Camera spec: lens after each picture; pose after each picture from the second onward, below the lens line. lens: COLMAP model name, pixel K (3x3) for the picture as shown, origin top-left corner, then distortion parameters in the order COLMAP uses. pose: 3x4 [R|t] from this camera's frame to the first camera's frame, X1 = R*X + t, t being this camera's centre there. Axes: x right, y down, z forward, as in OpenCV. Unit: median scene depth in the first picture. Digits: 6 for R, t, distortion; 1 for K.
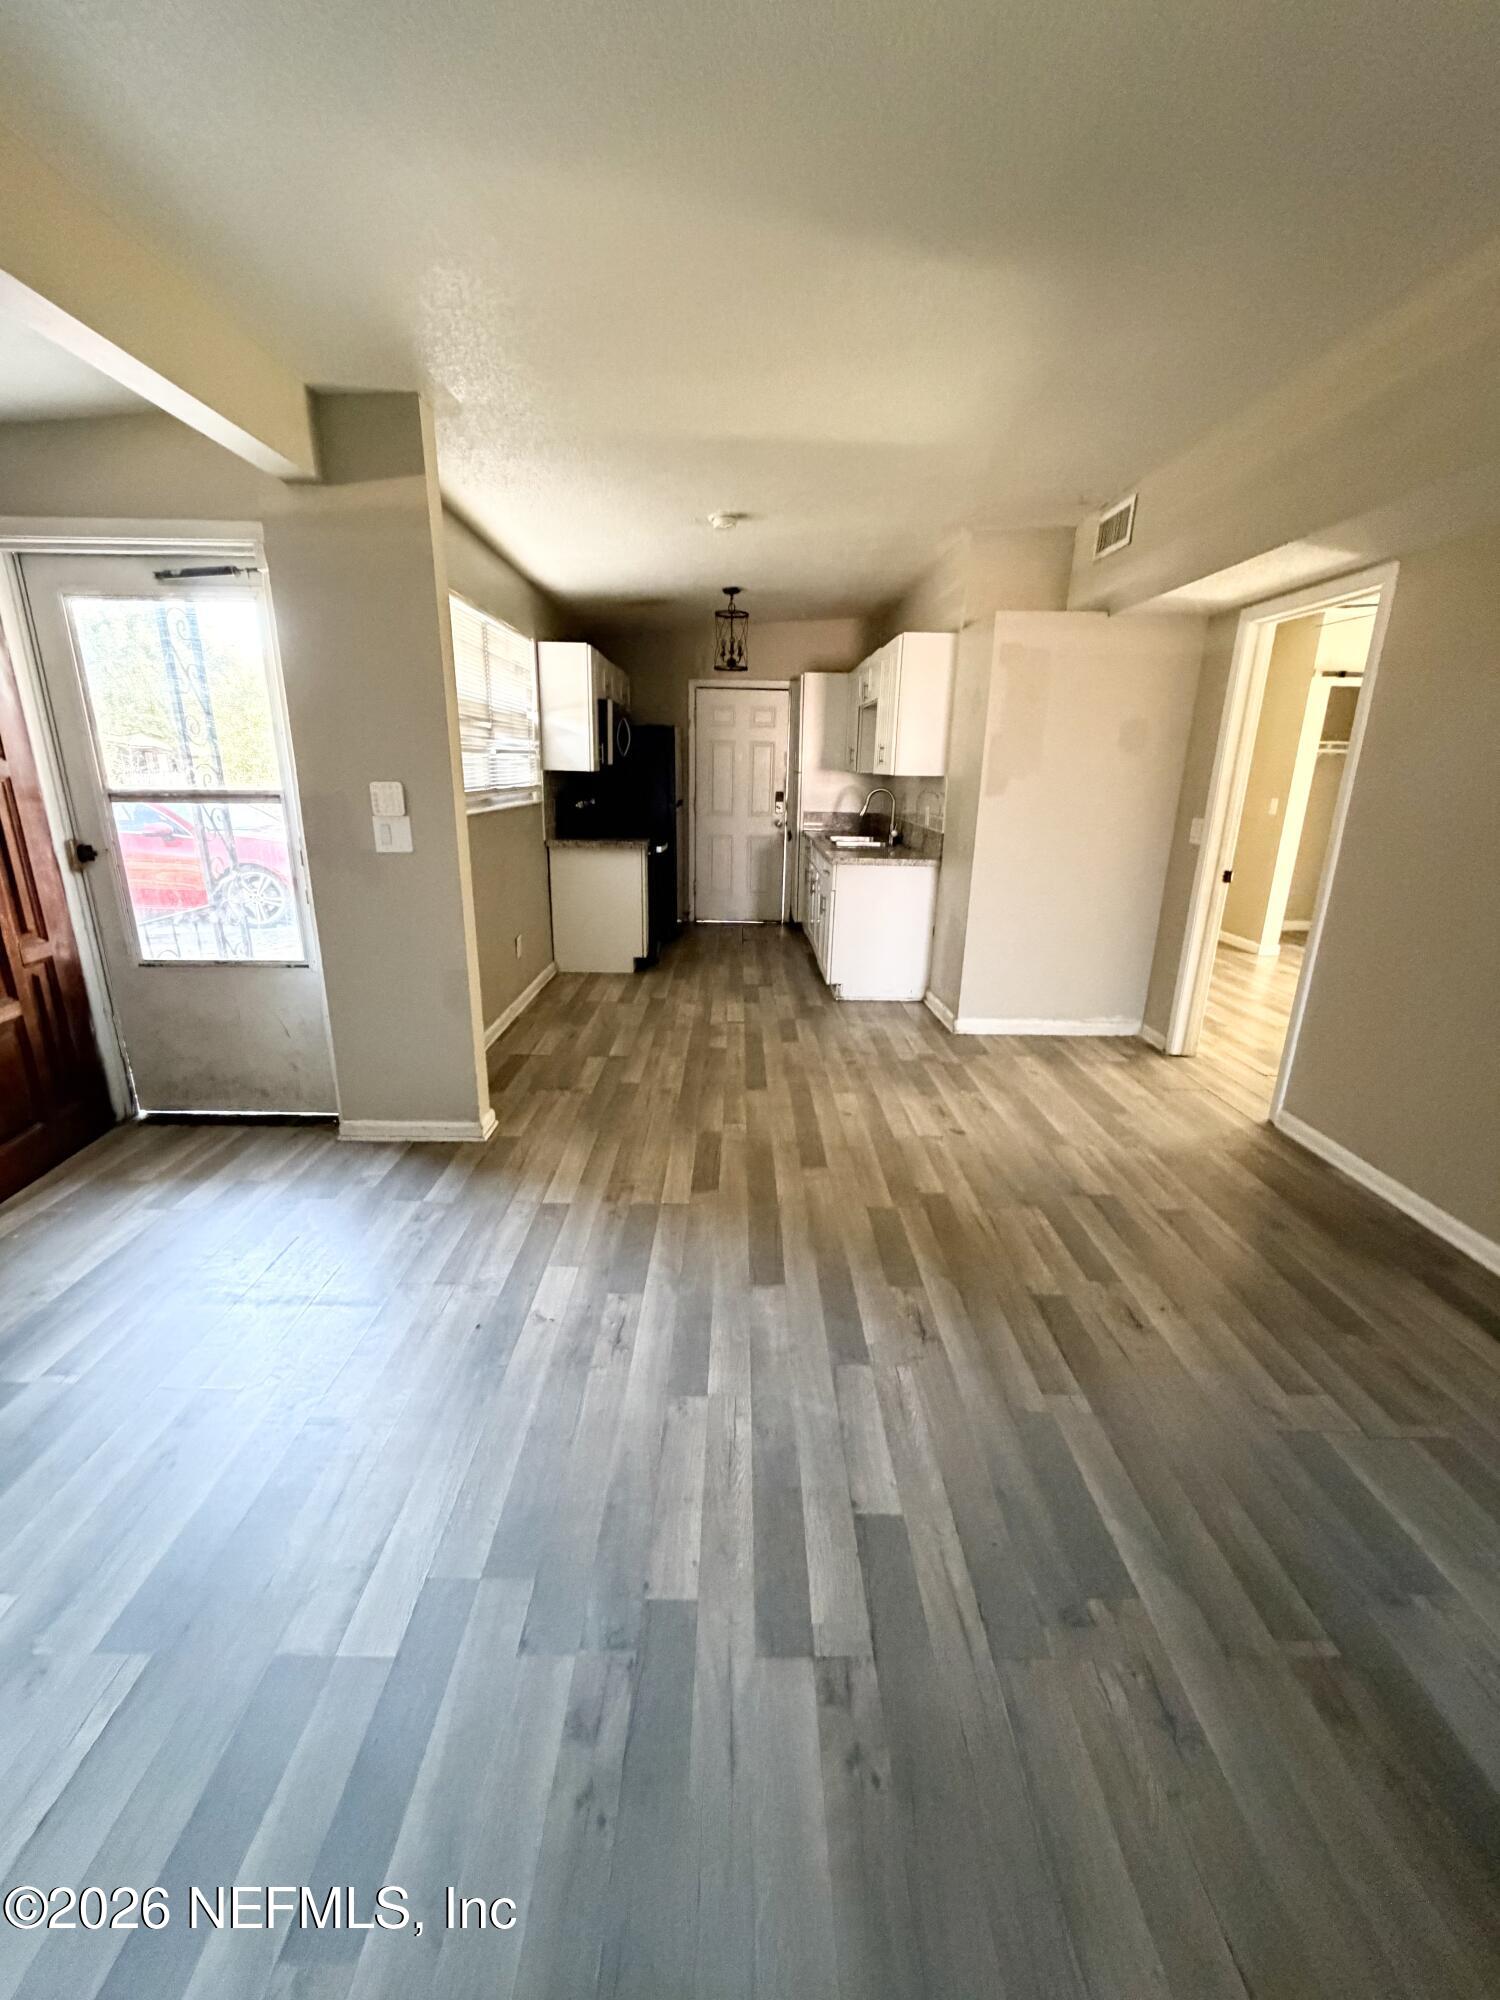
lens RADIAL K [[801.5, 0, 750.0], [0, 801.5, 1000.0], [0, 0, 1]] dist [0.000197, 0.000078]
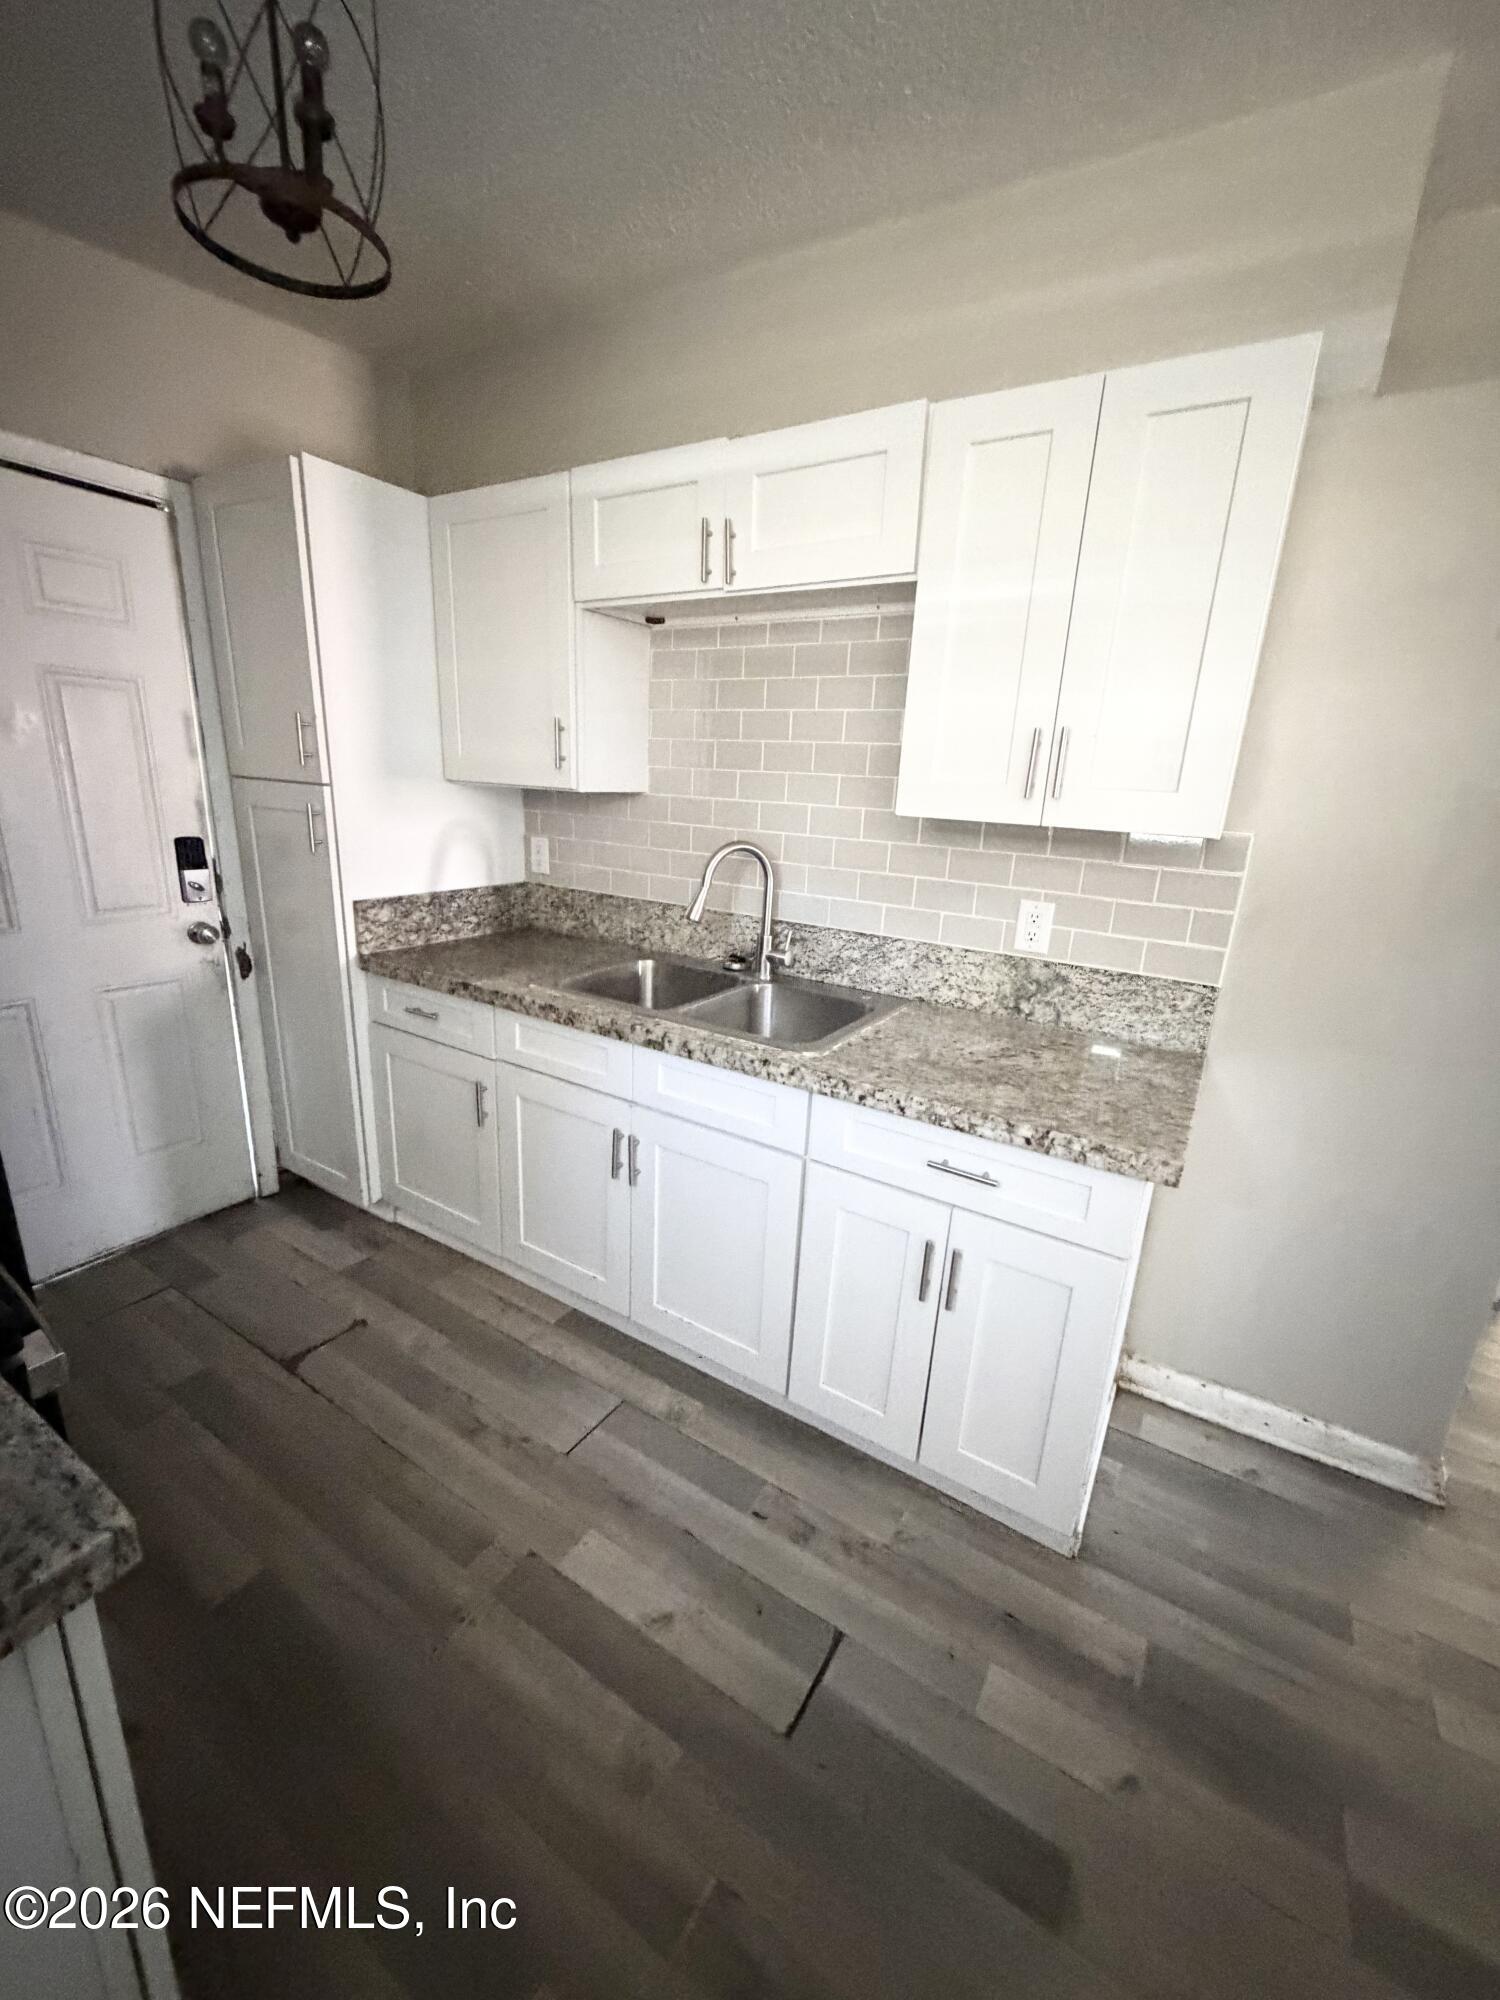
lens RADIAL K [[788.7, 0, 750.0], [0, 788.7, 1000.0], [0, 0, 1]] dist [-0.000065, 0.000014]
pose [[0.536070, -0.220459, 0.814878, -0.175197], [0.198572, 0.971142, 0.132104, -0.297826], [-0.820486, 0.090995, 0.564378, 0.988381]]
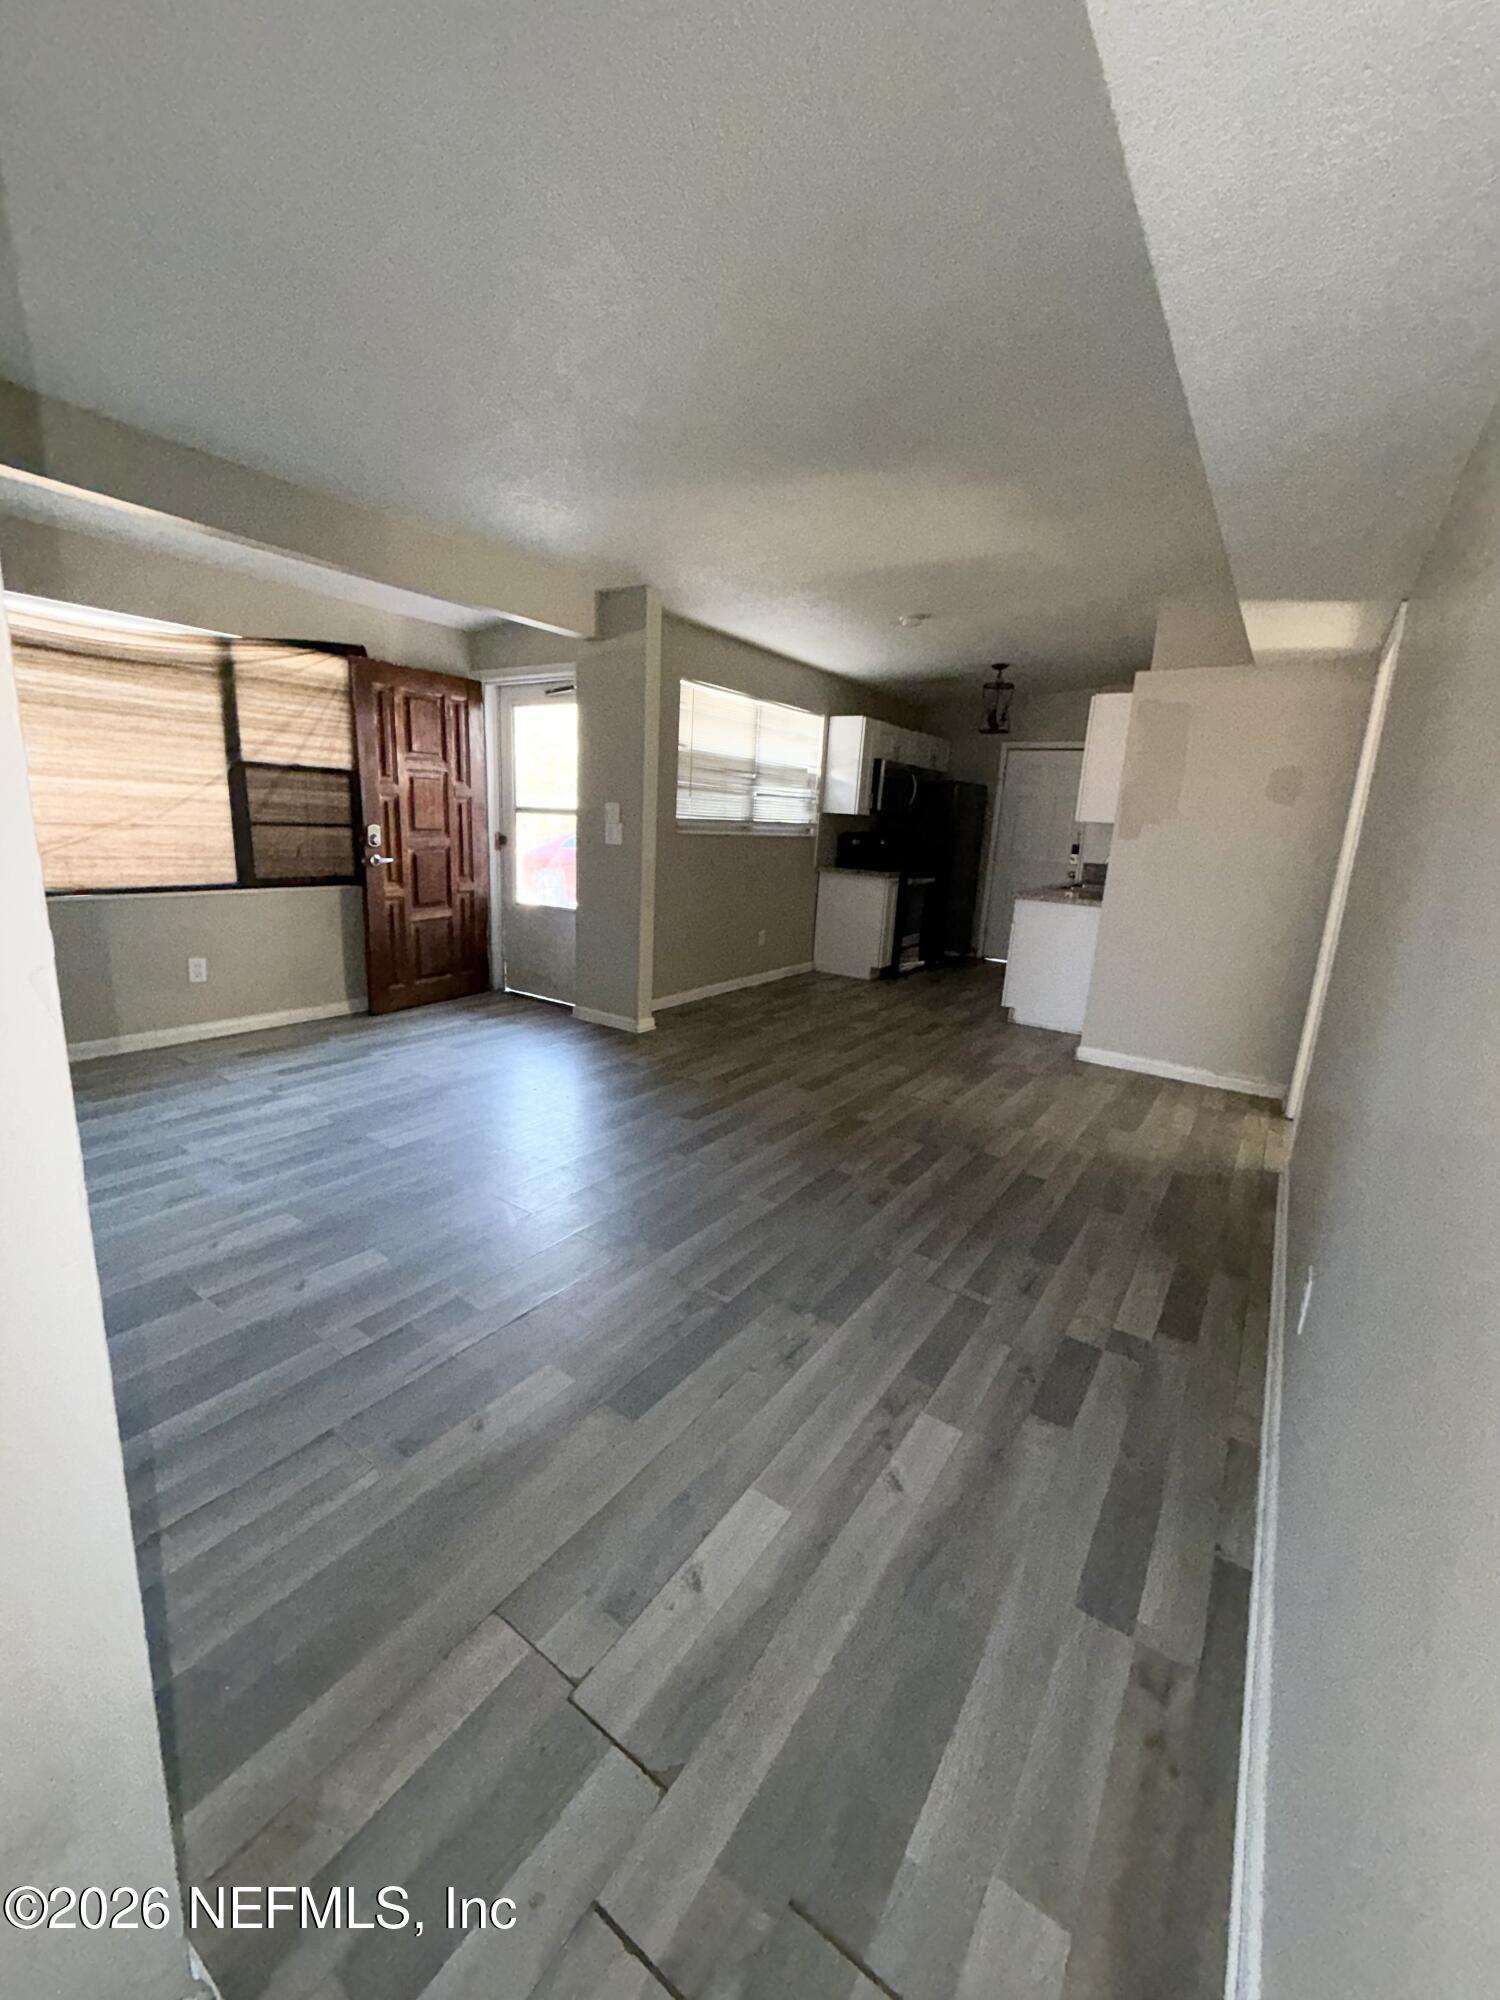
lens RADIAL K [[801.5, 0, 750.0], [0, 801.5, 1000.0], [0, 0, 1]] dist [0.000197, 0.000078]
pose [[0.821529, 0.151577, -0.549650, 0.452898], [-0.194834, 0.980616, -0.020782, 0.067585], [0.535846, 0.124163, 0.835136, -0.121582]]
